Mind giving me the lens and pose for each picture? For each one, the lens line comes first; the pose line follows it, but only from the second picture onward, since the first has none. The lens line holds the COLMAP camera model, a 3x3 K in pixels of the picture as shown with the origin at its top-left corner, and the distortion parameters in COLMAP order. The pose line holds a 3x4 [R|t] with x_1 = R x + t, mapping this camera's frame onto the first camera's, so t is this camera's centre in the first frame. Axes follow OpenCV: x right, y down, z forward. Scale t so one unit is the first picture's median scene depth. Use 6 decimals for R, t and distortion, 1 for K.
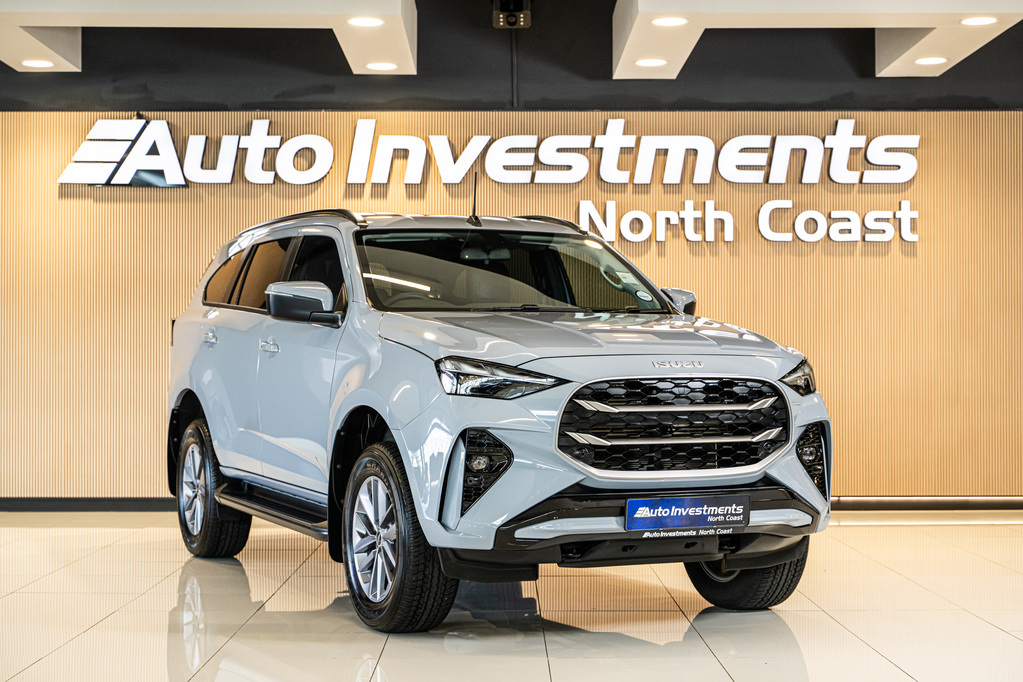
lens RADIAL K [[1795.1, 0, 511.5], [0, 1795.1, 341.0], [0, 0, 1]] dist [0.005842, -0.018004]
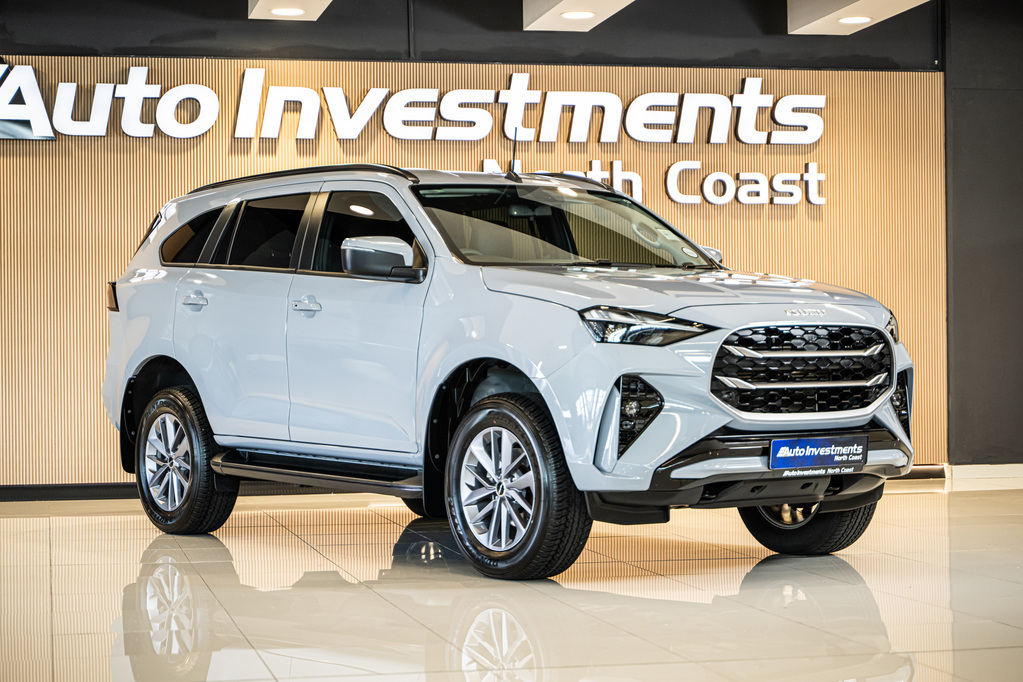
lens RADIAL K [[2181.4, 0, 511.5], [0, 2181.4, 341.0], [0, 0, 1]] dist [-0.003223, -0.210819]
pose [[0.978098, -0.007739, 0.208001, -0.249108], [0.007195, 0.999968, 0.003369, 0.017528], [-0.208021, -0.001799, 0.978123, -0.157817]]
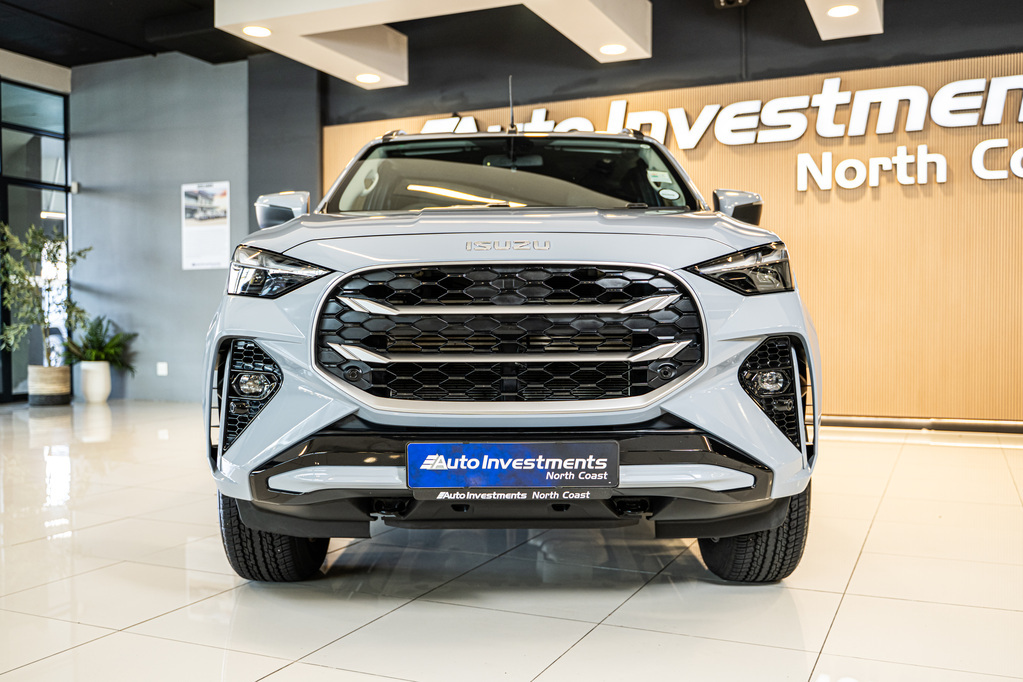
lens RADIAL K [[975.8, 0, 511.5], [0, 975.8, 341.0], [0, 0, 1]] dist [0.000035, 0.005376]
pose [[0.906444, 0.004986, -0.422298, 0.181499], [0.007758, 0.999565, 0.028454, 0.027990], [0.422256, -0.029068, 0.906011, 0.483702]]
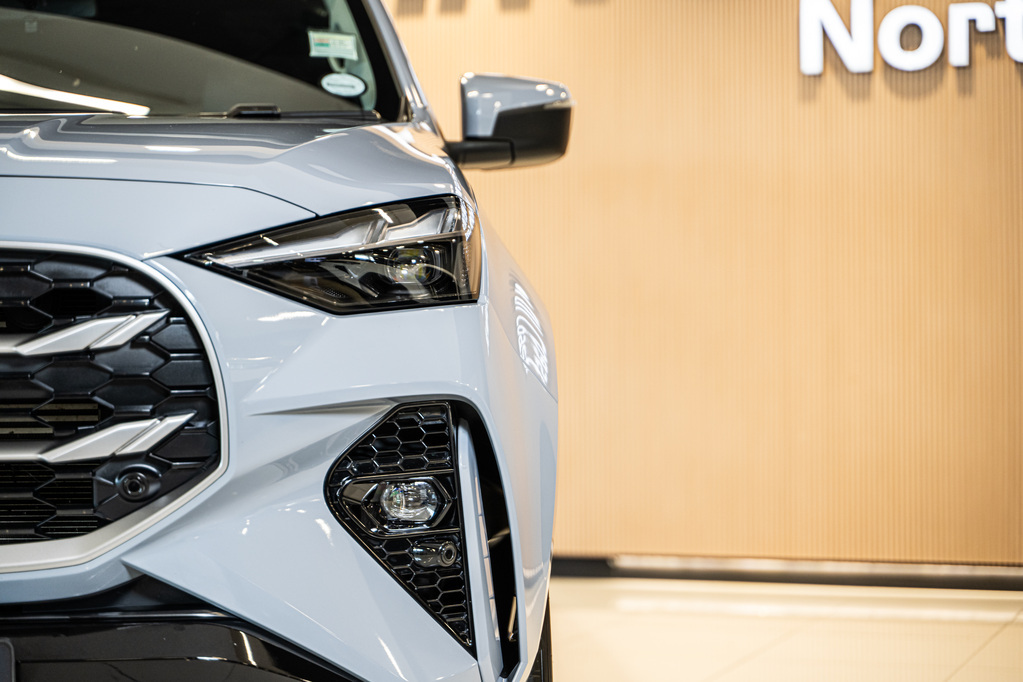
lens RADIAL K [[2181.4, 0, 511.5], [0, 2181.4, 341.0], [0, 0, 1]] dist [-0.003223, -0.210819]
pose [[0.934347, -0.009255, -0.356244, 0.246879], [0.010638, 0.999942, 0.001923, 0.026653], [0.356205, -0.005586, 0.934391, 0.508845]]
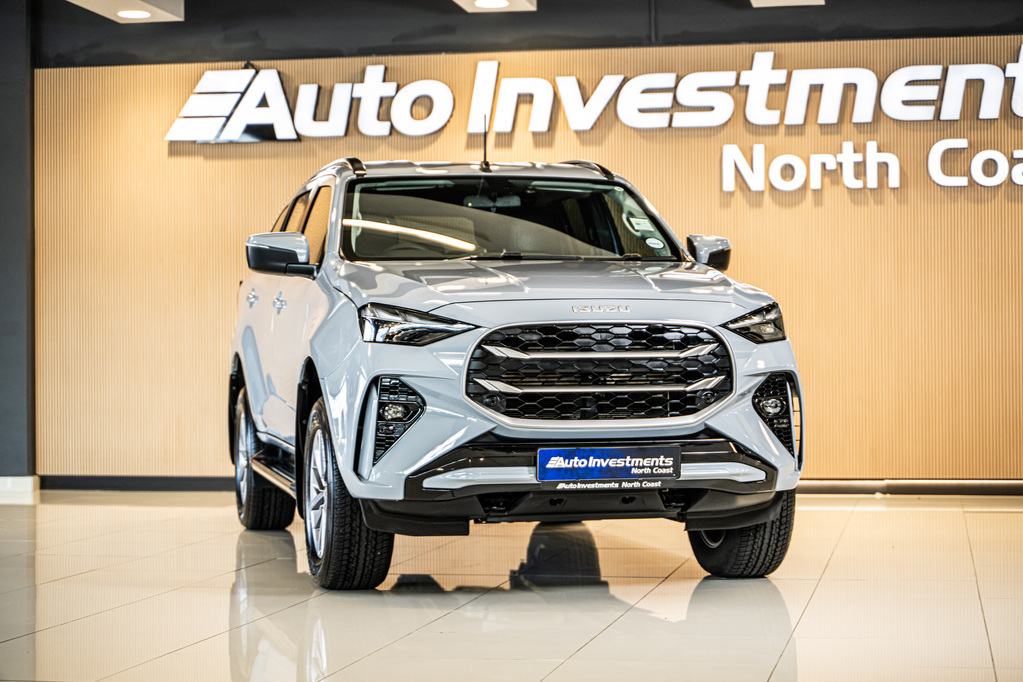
lens RADIAL K [[2181.4, 0, 511.5], [0, 2181.4, 341.0], [0, 0, 1]] dist [-0.003223, -0.210819]
pose [[0.979843, -0.006759, -0.199656, 0.201750], [0.007724, 0.999962, 0.004055, 0.018081], [0.199621, -0.005515, 0.979858, -0.106537]]
